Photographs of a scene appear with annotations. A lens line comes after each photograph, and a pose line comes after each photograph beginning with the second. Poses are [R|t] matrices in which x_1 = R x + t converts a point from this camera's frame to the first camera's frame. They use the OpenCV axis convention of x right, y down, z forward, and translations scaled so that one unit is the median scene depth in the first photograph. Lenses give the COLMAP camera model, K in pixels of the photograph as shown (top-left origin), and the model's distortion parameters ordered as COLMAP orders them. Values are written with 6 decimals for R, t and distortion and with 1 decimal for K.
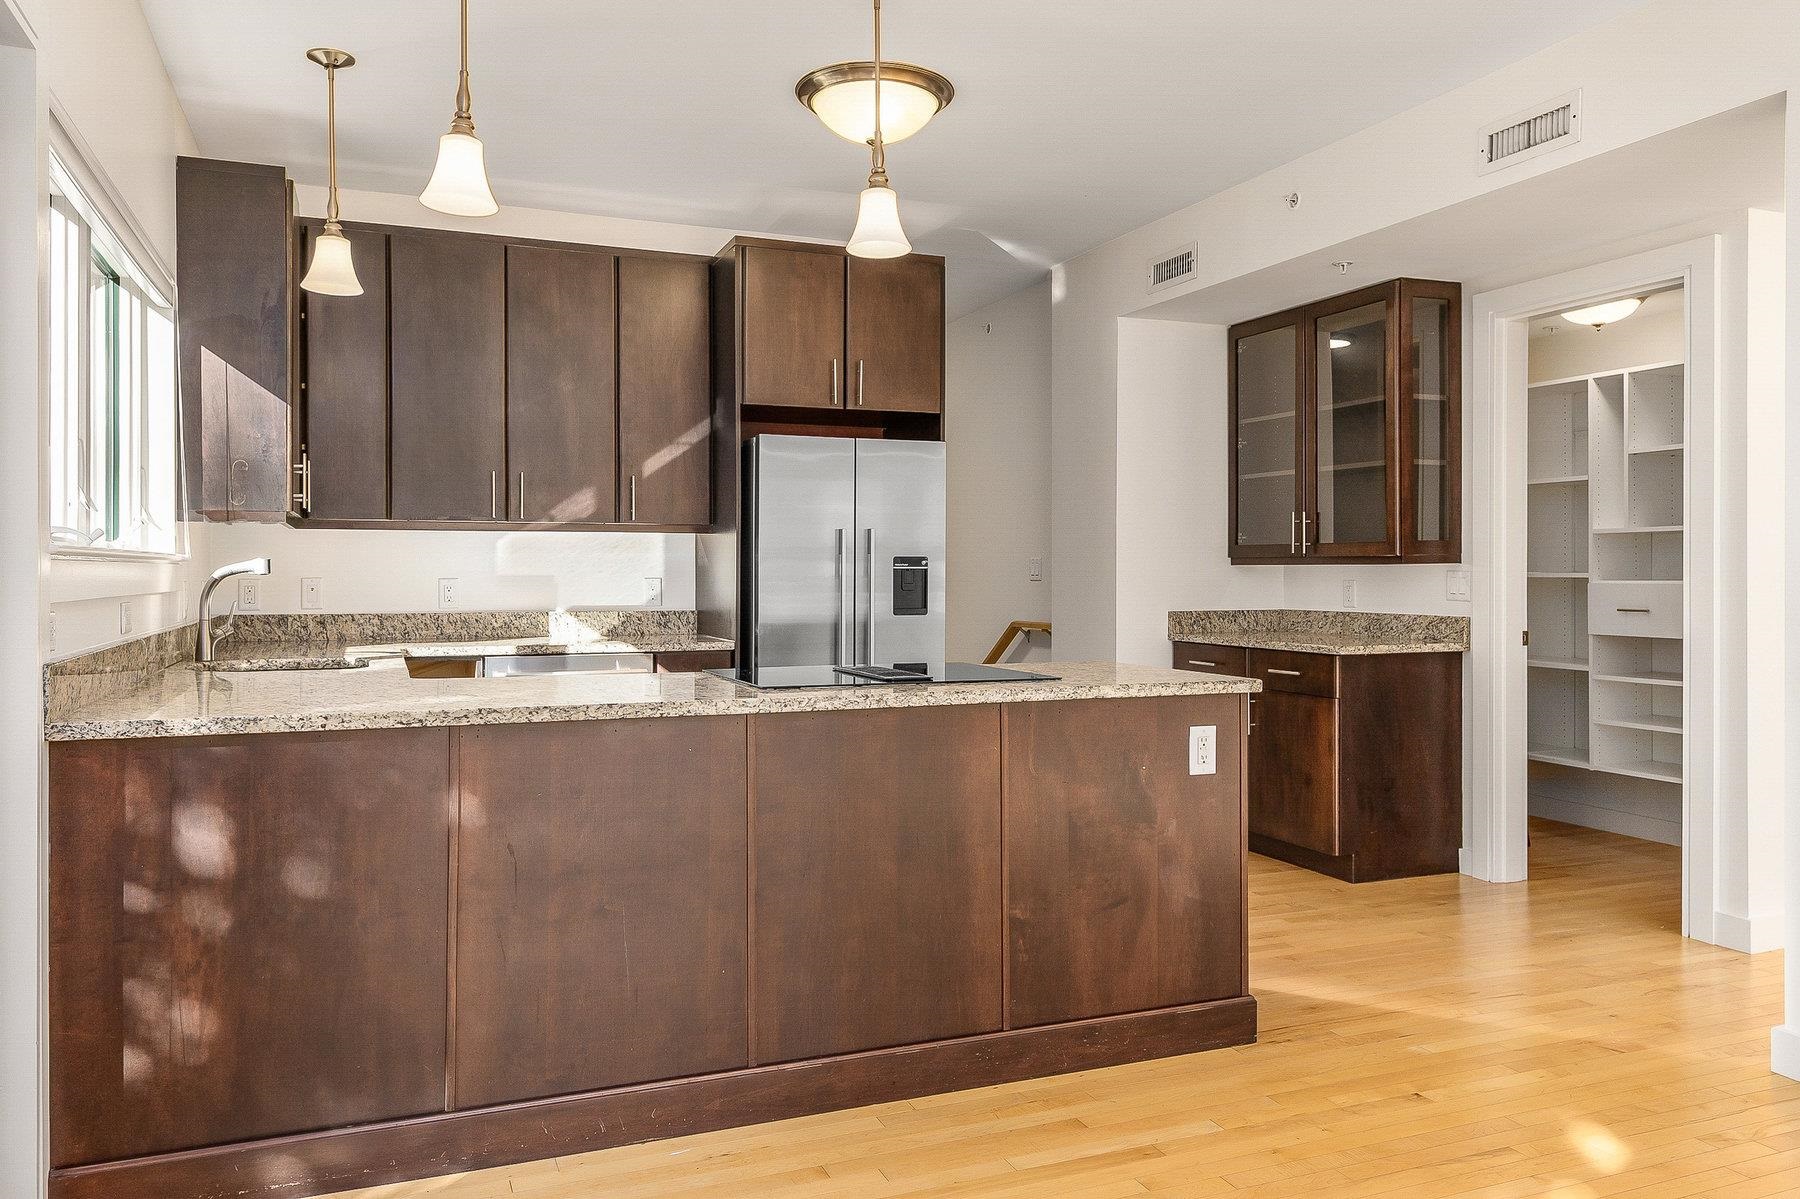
lens RADIAL K [[1310.1, 0, 901.0], [0, 1310.1, 570.8], [0, 0, 1]] dist [0.023940, 0.002341]
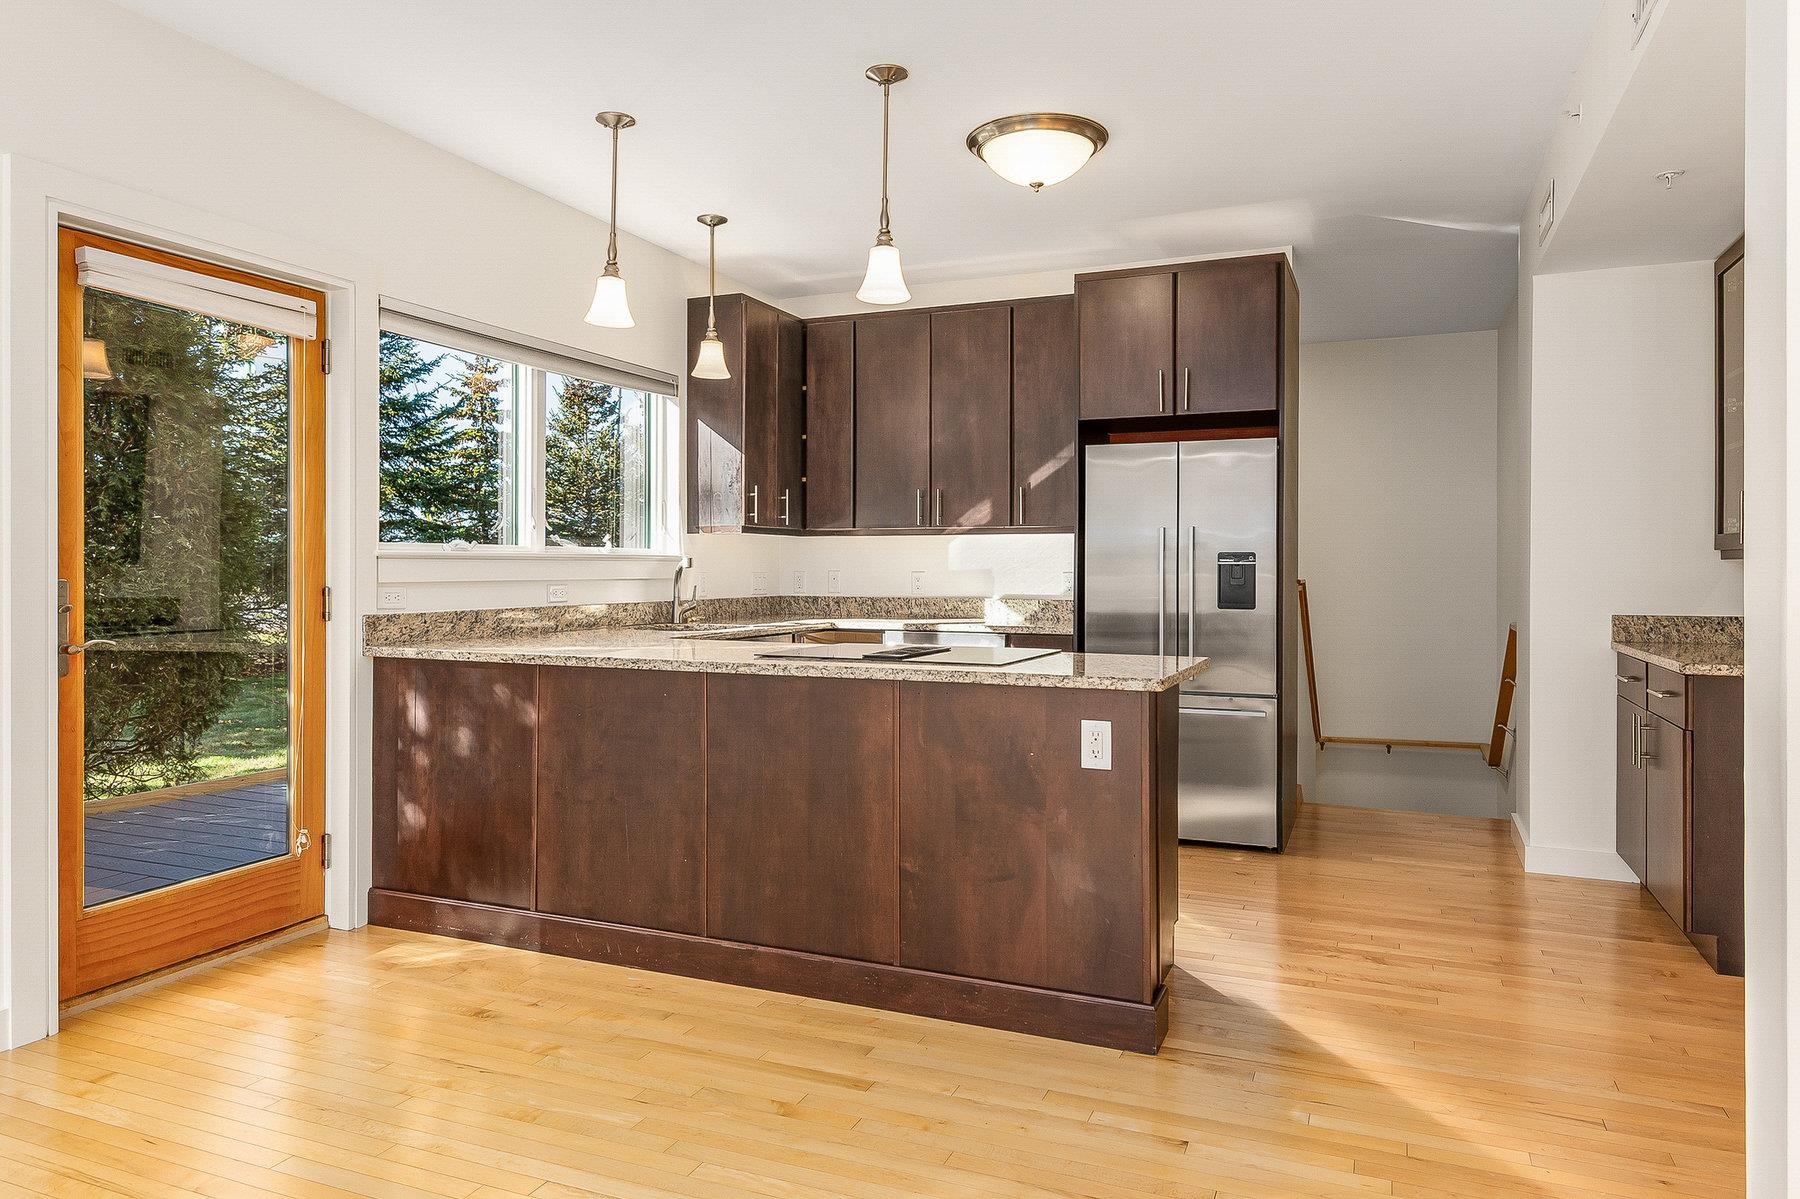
lens RADIAL K [[1177.6, 0, 940.0], [0, 1177.6, 571.9], [0, 0, 1]] dist [0.034299, -0.002343]
pose [[0.702824, 0.004776, -0.711348, 0.691125], [-0.001558, 0.999985, 0.005175, 0.000076], [0.711362, -0.002529, 0.702821, 0.248410]]
